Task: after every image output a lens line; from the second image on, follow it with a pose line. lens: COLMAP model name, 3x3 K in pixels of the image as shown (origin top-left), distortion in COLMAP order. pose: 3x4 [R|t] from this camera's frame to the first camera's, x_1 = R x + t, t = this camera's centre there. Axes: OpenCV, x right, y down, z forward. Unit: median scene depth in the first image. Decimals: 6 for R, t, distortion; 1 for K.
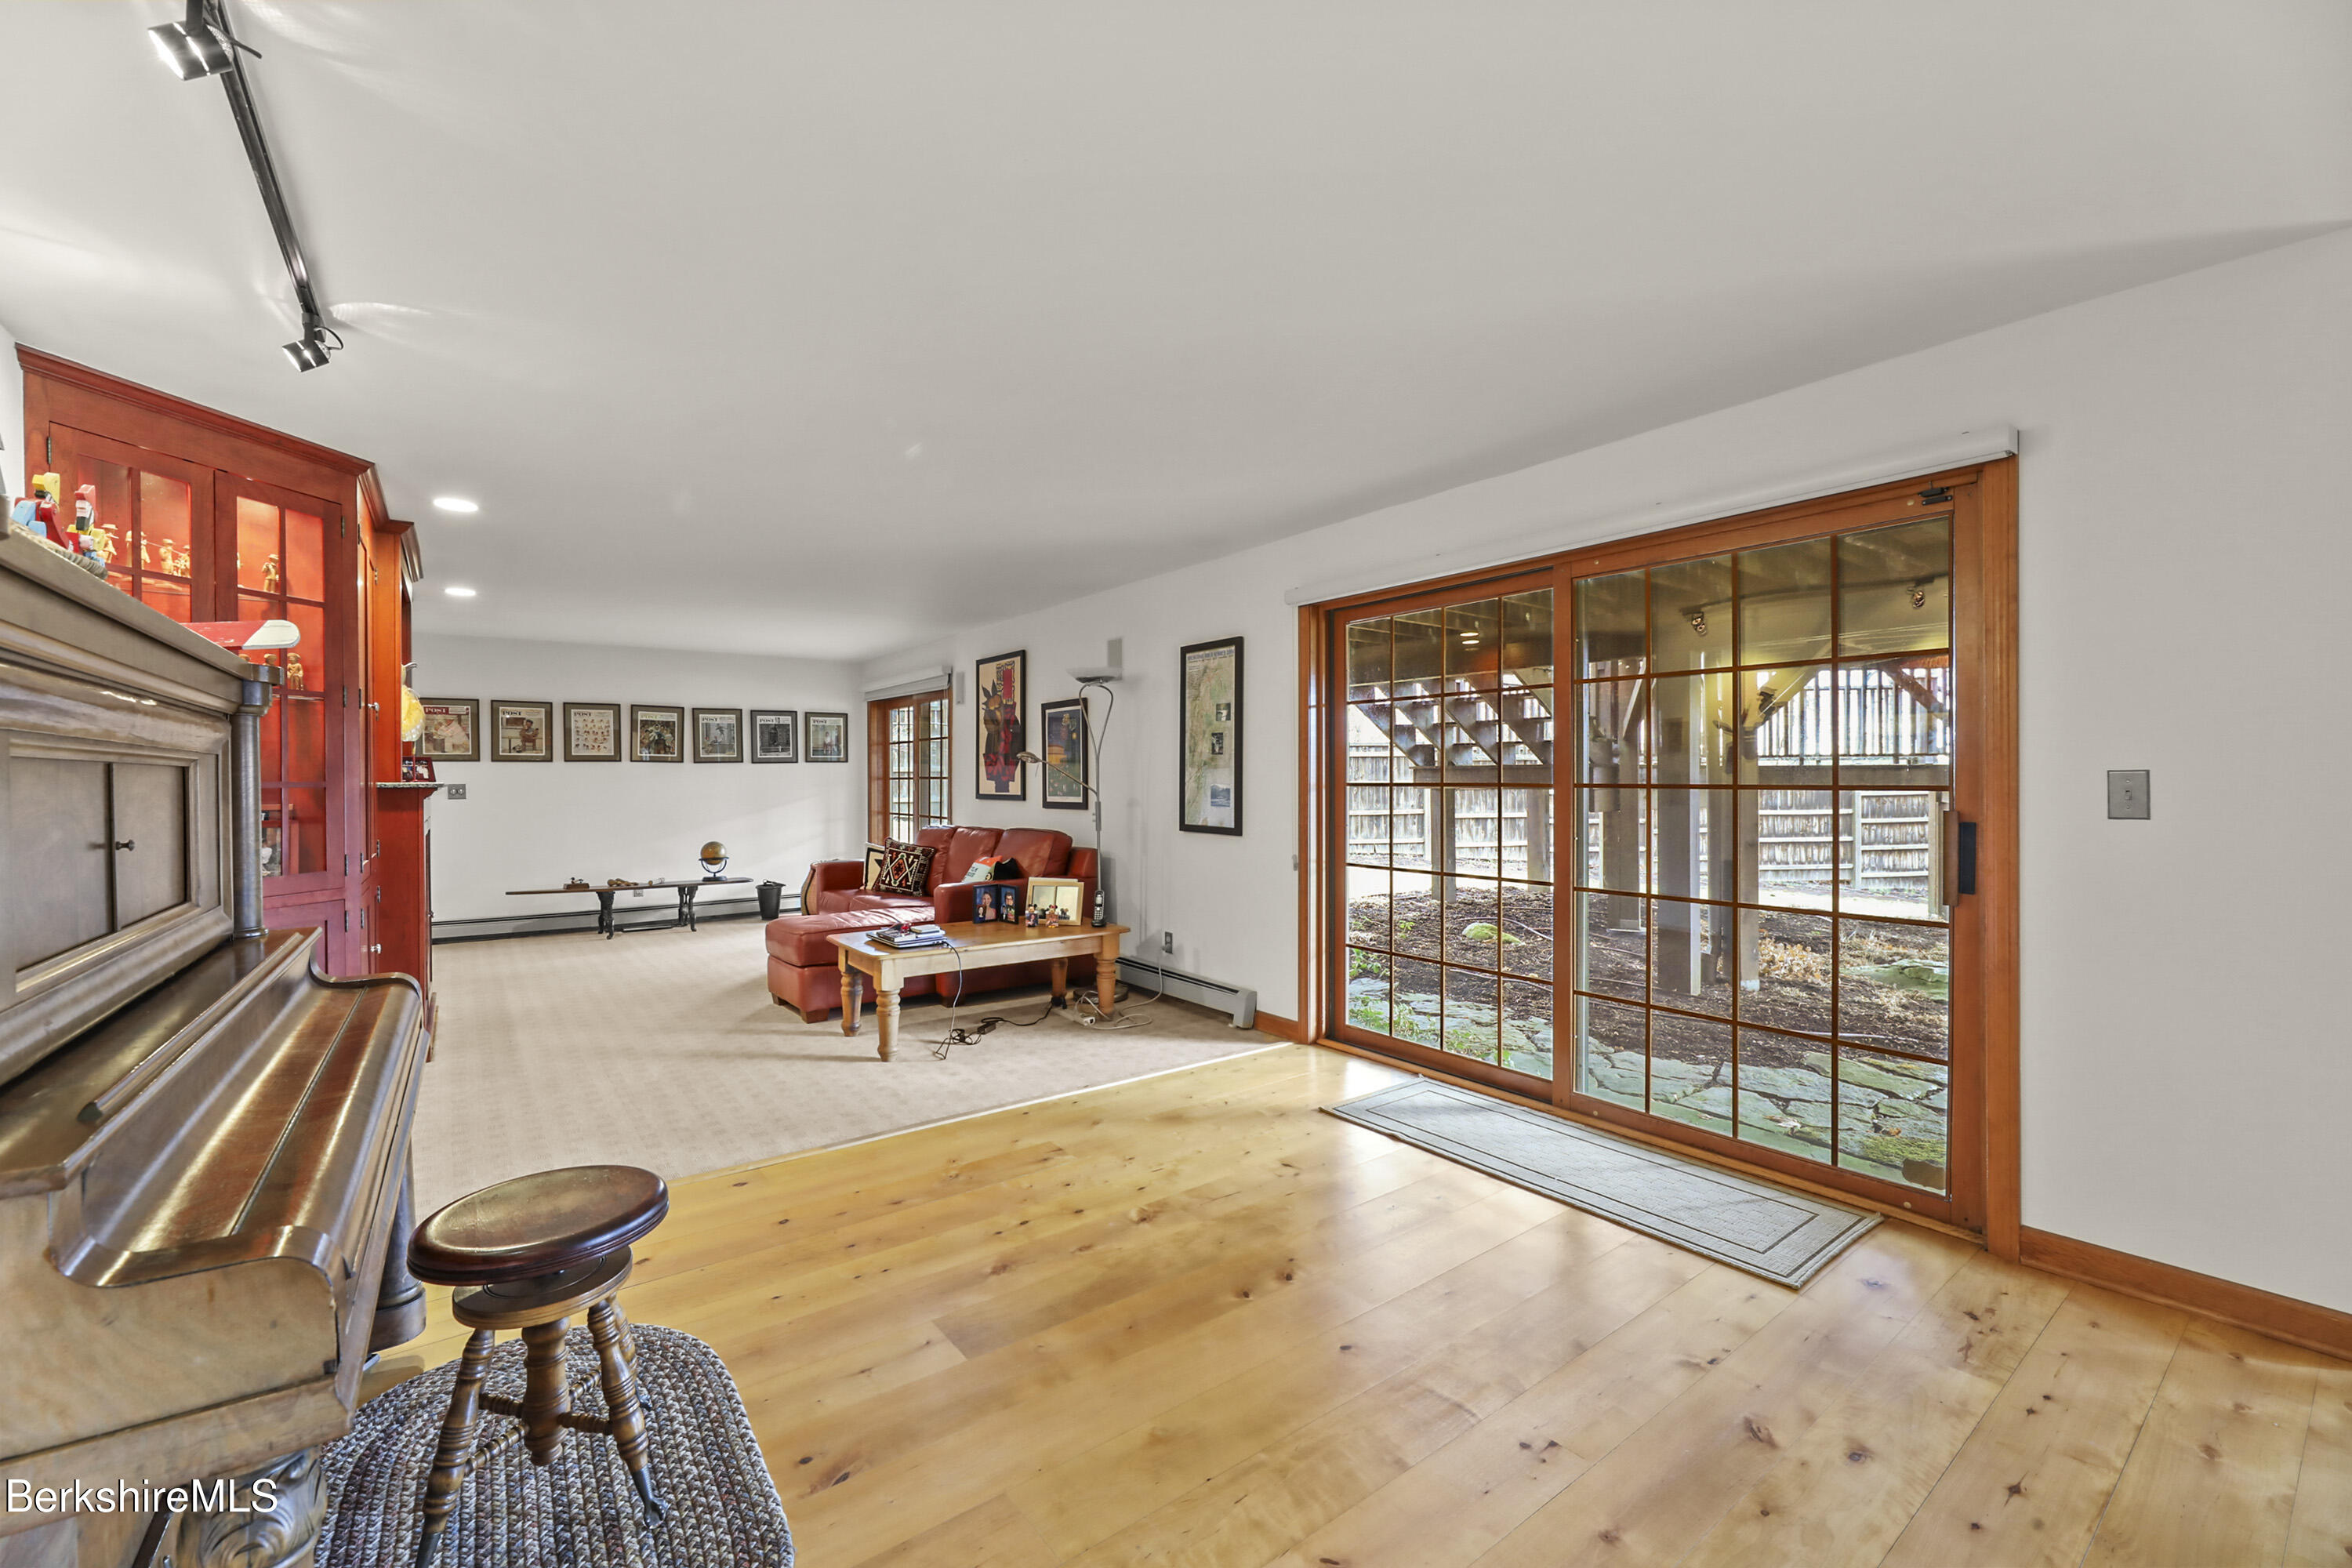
lens RADIAL K [[948.4, 0, 1177.7], [0, 948.4, 782.8], [0, 0, 1]] dist [-0.000793, -0.000761]
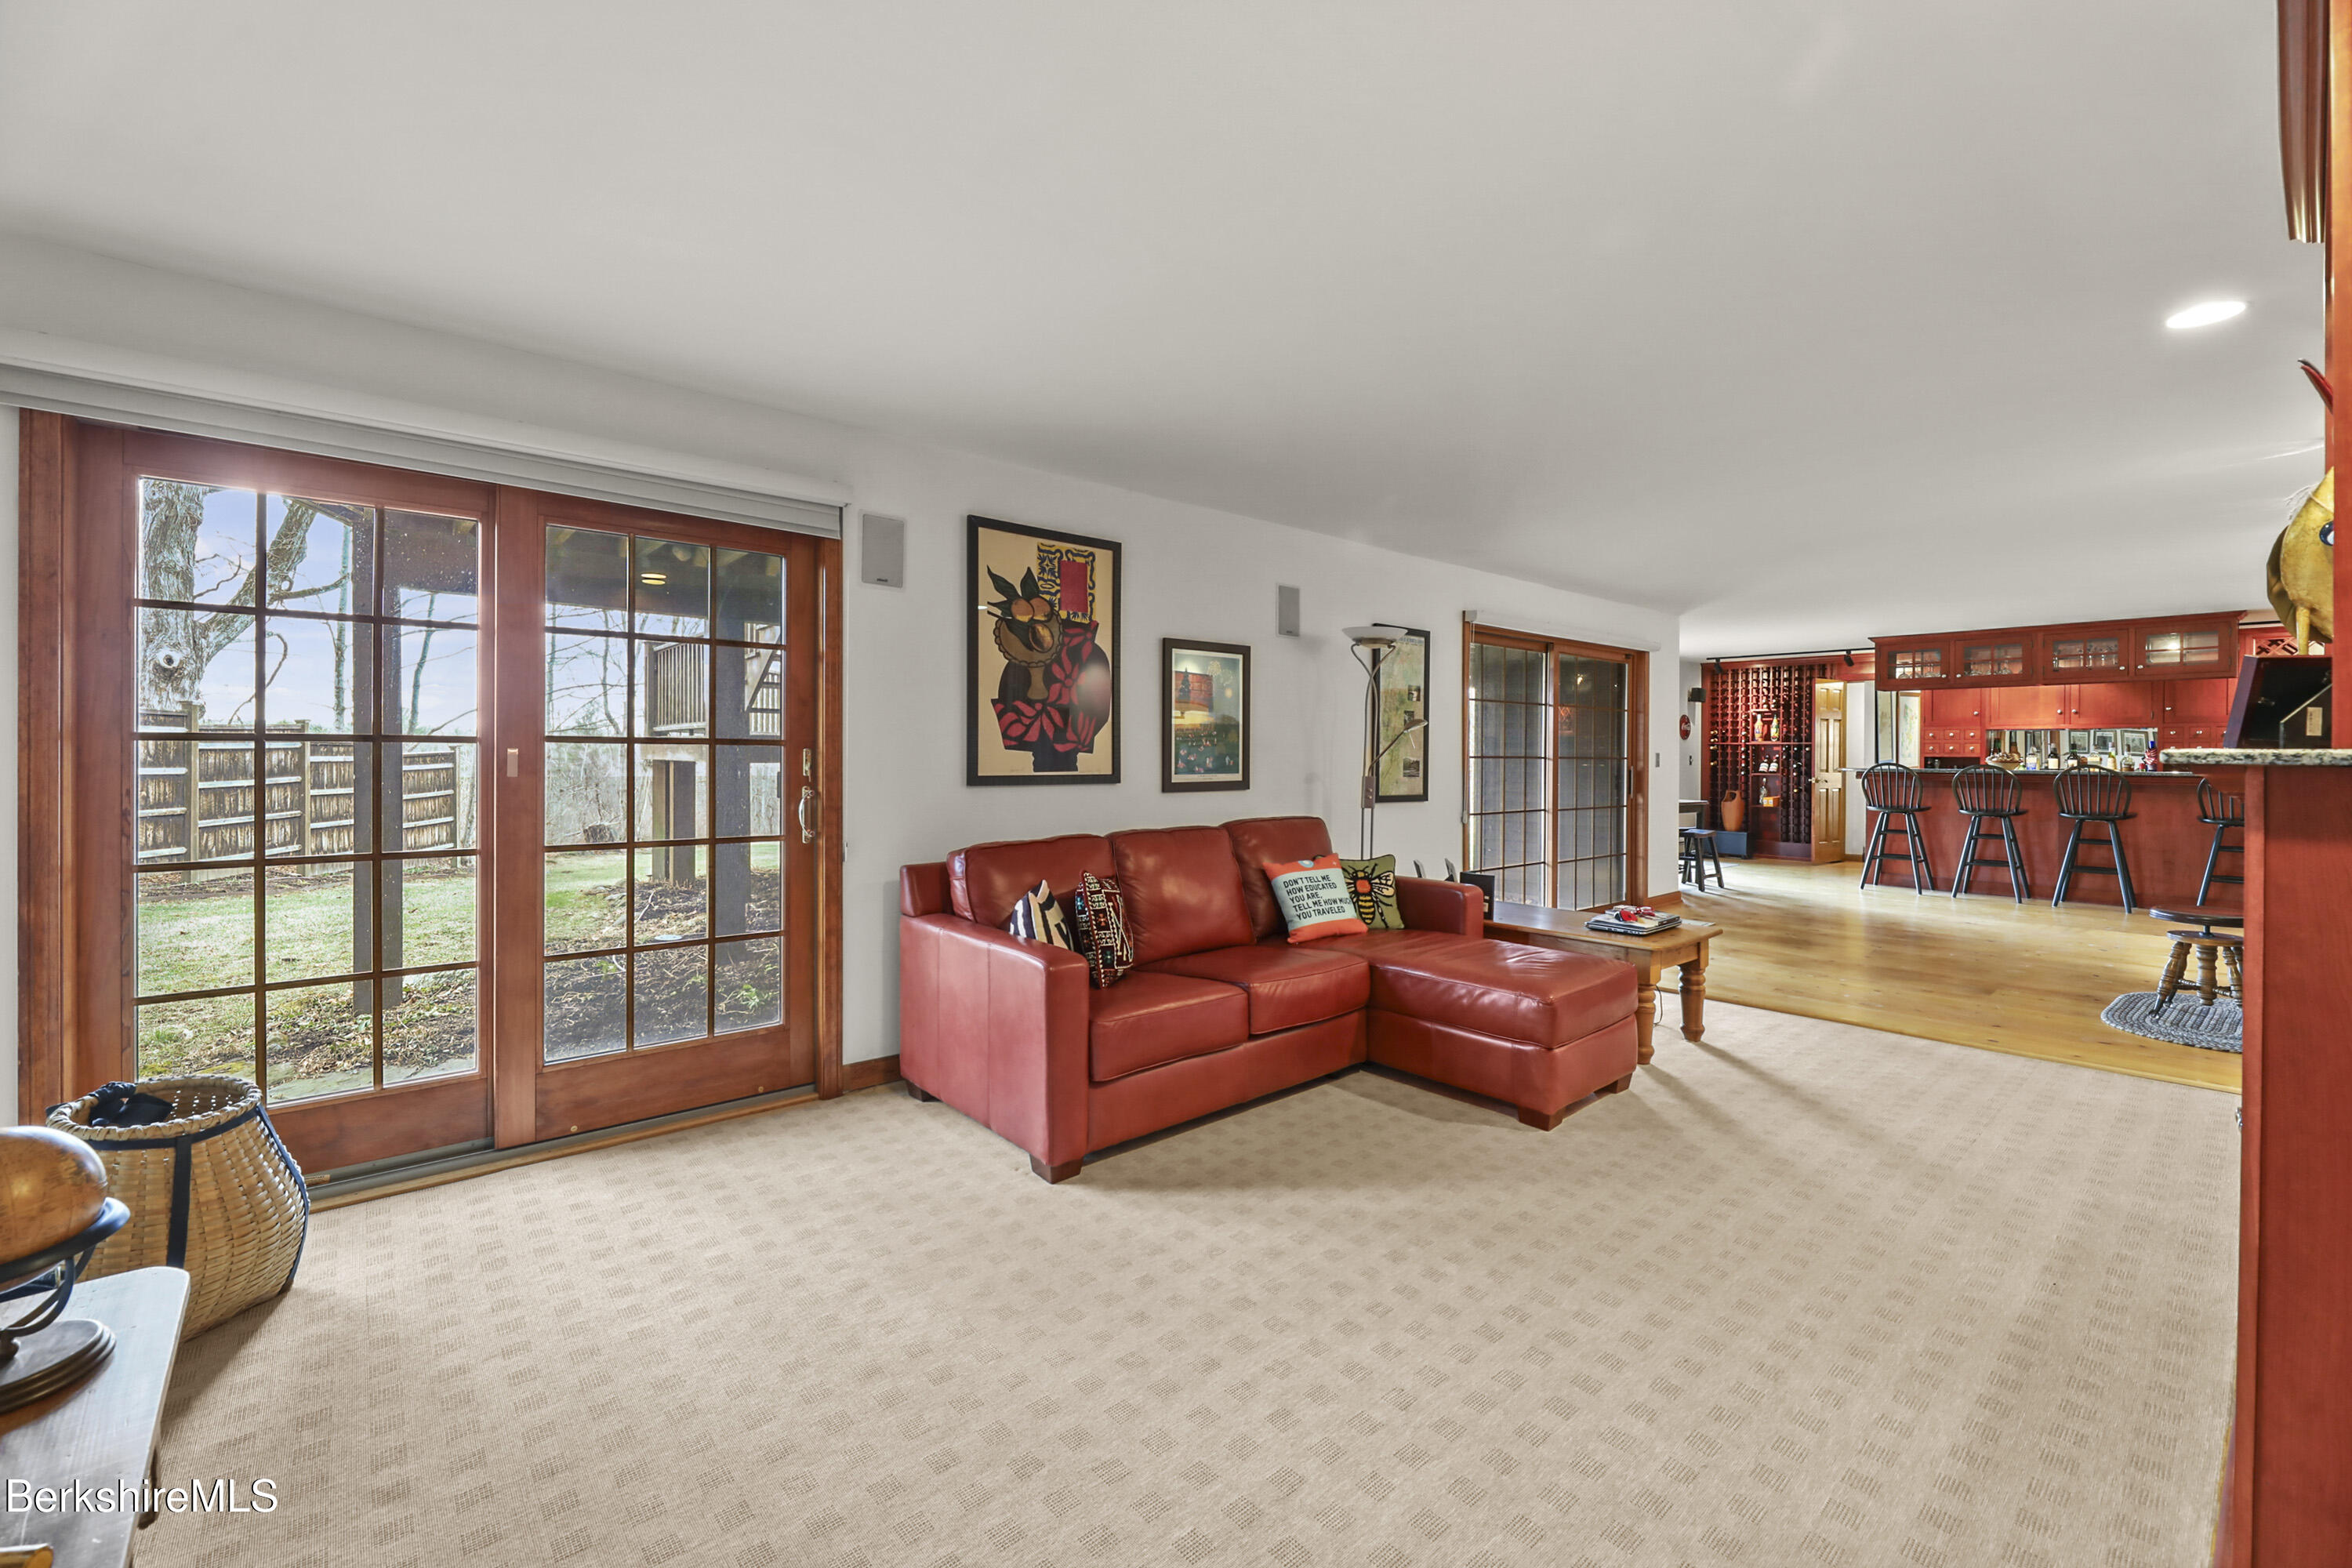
lens RADIAL K [[948.4, 0, 1148.2], [0, 948.4, 759.2], [0, 0, 1]] dist [-0.000793, -0.000761]
pose [[-0.038405, -0.007597, 0.999233, -1.040249], [-0.005528, 0.999957, 0.007390, -0.002454], [-0.999247, -0.005240, -0.038446, 1.319638]]
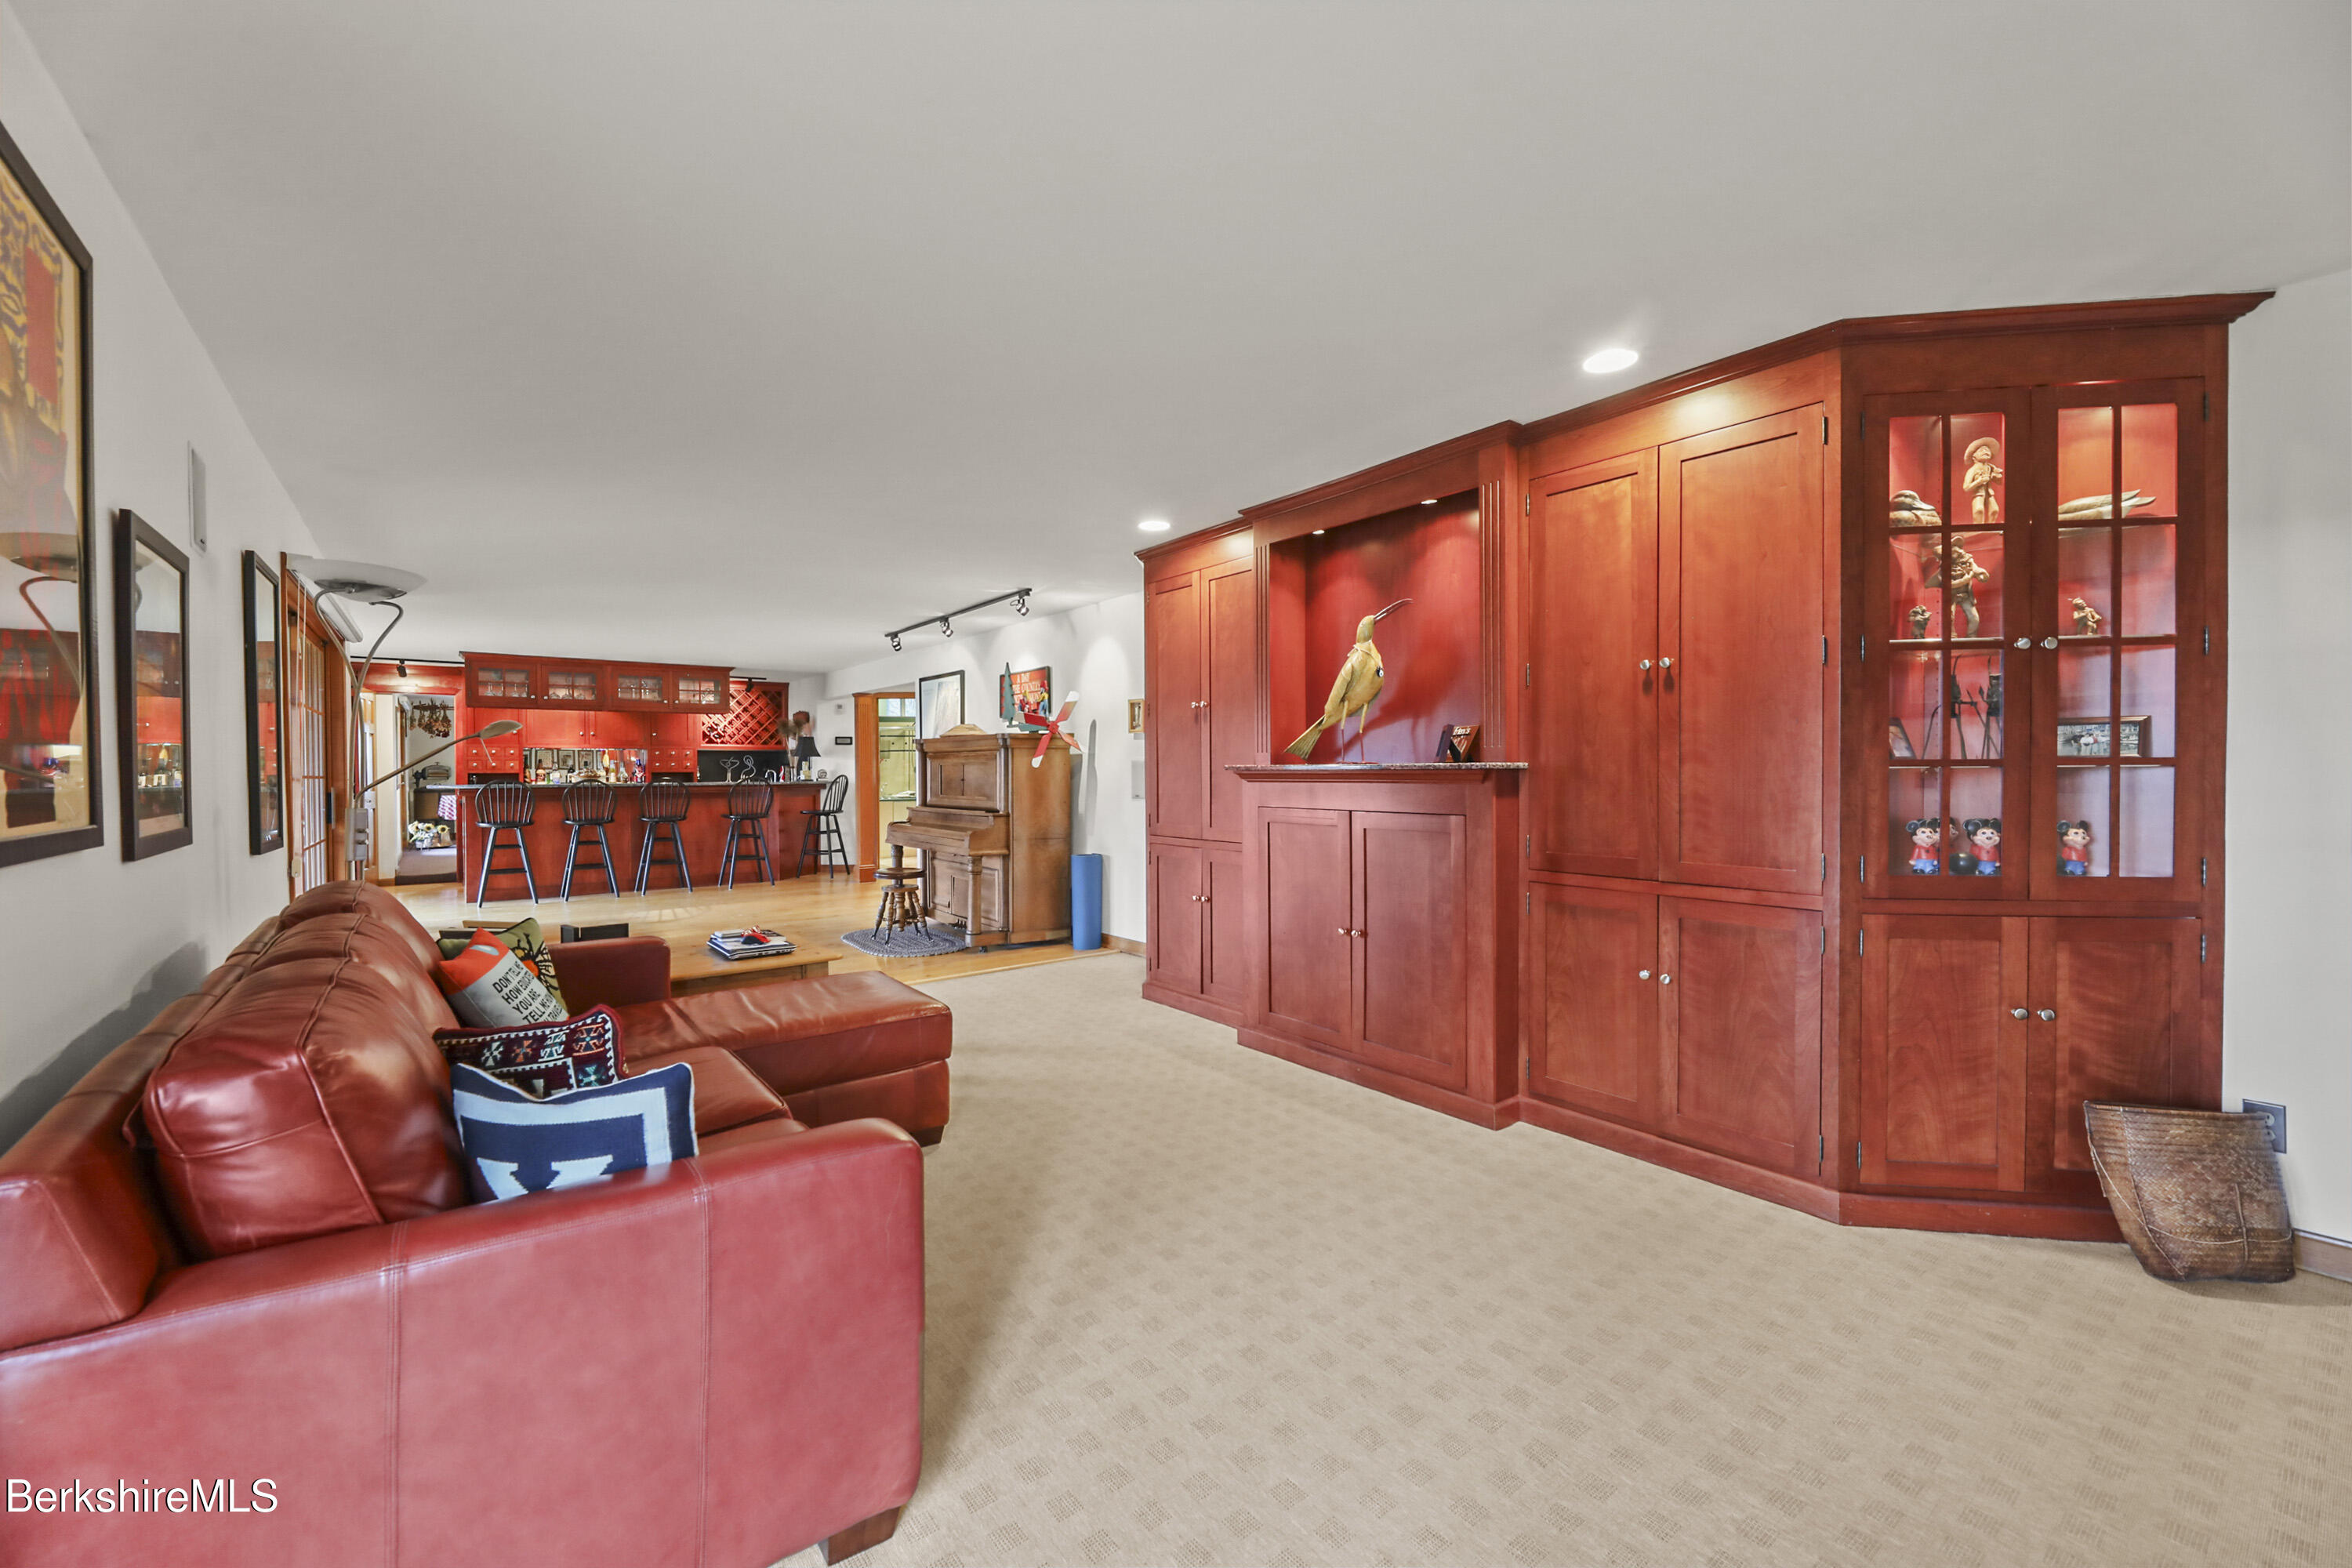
lens RADIAL K [[948.4, 0, 1166.4], [0, 948.4, 784.2], [0, 0, 1]] dist [-0.000793, -0.000761]
pose [[-0.999986, 0.003273, 0.004156, -0.591632], [0.003326, 0.999911, 0.012949, 0.000078], [-0.004114, 0.012963, -0.999908, 1.650021]]
